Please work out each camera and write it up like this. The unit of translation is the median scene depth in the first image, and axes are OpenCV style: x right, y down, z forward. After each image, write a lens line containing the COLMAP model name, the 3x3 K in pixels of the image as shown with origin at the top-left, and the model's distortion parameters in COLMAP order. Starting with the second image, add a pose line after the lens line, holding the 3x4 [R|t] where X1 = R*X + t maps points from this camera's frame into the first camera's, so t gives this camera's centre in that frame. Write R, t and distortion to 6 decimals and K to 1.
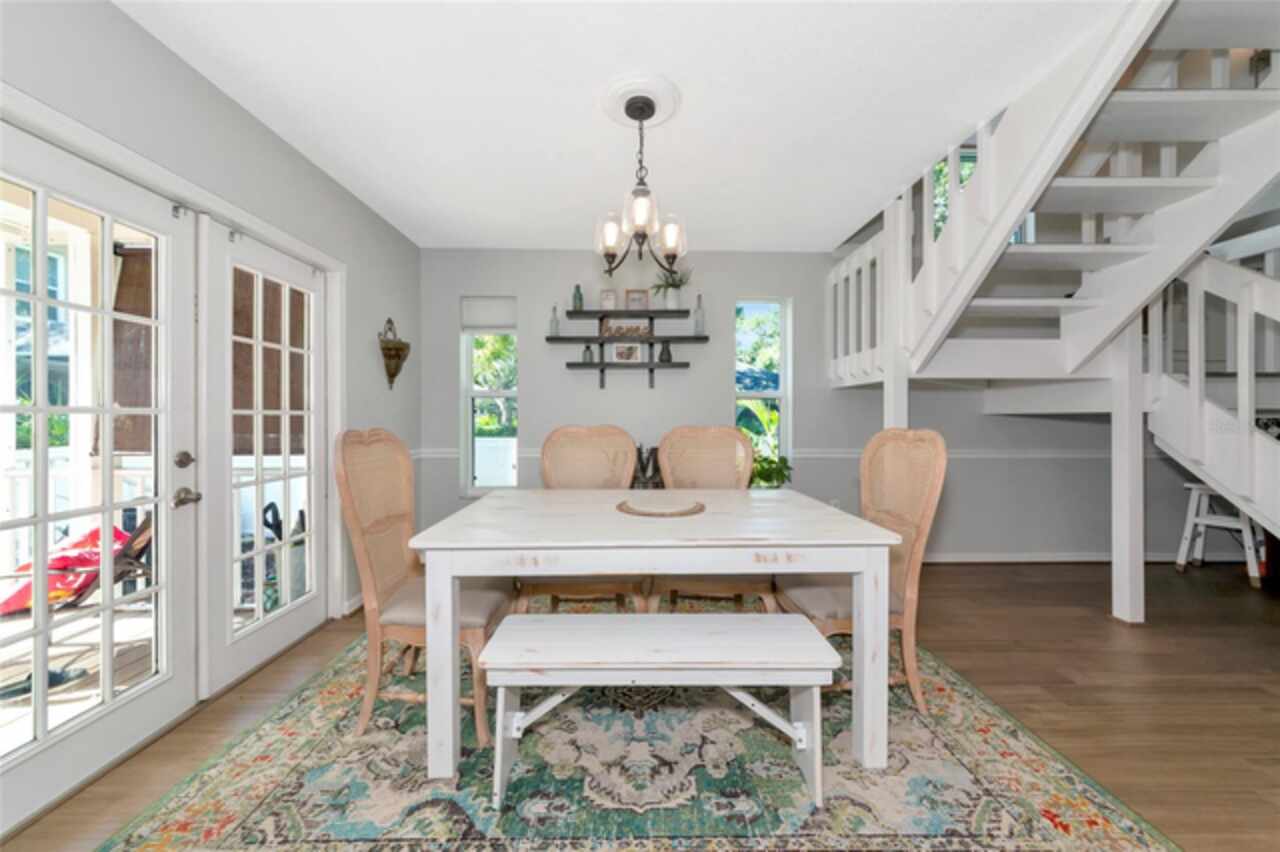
lens RADIAL K [[458.3, 0, 646.1], [0, 458.3, 417.5], [0, 0, 1]] dist [-0.001053, -0.001034]
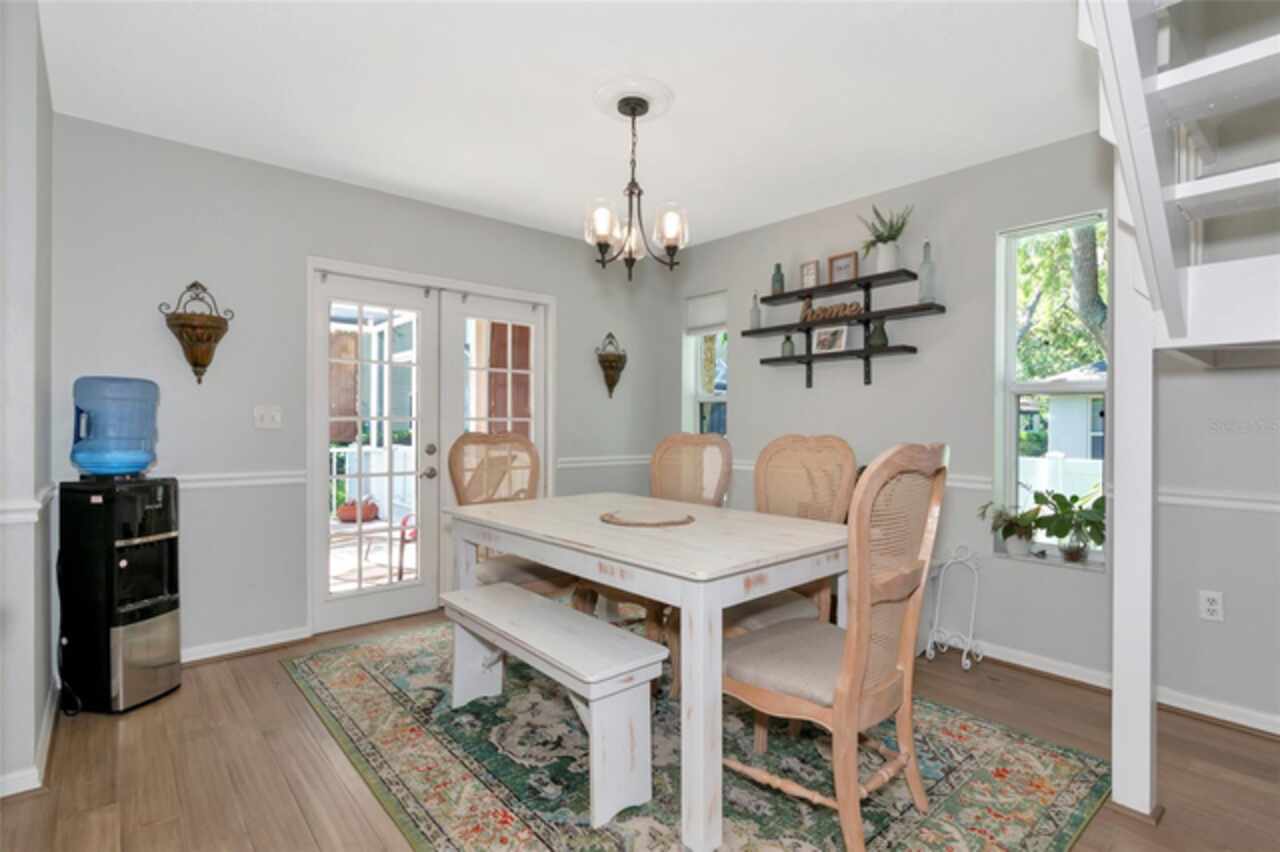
lens RADIAL K [[624.3, 0, 645.6], [0, 624.3, 423.0], [0, 0, 1]] dist [0.000730, -0.001844]
pose [[0.641296, 0.001486, -0.767292, 0.643954], [-0.002332, 0.999997, -0.000012, -0.000973], [0.767290, 0.001797, 0.641298, 0.105457]]
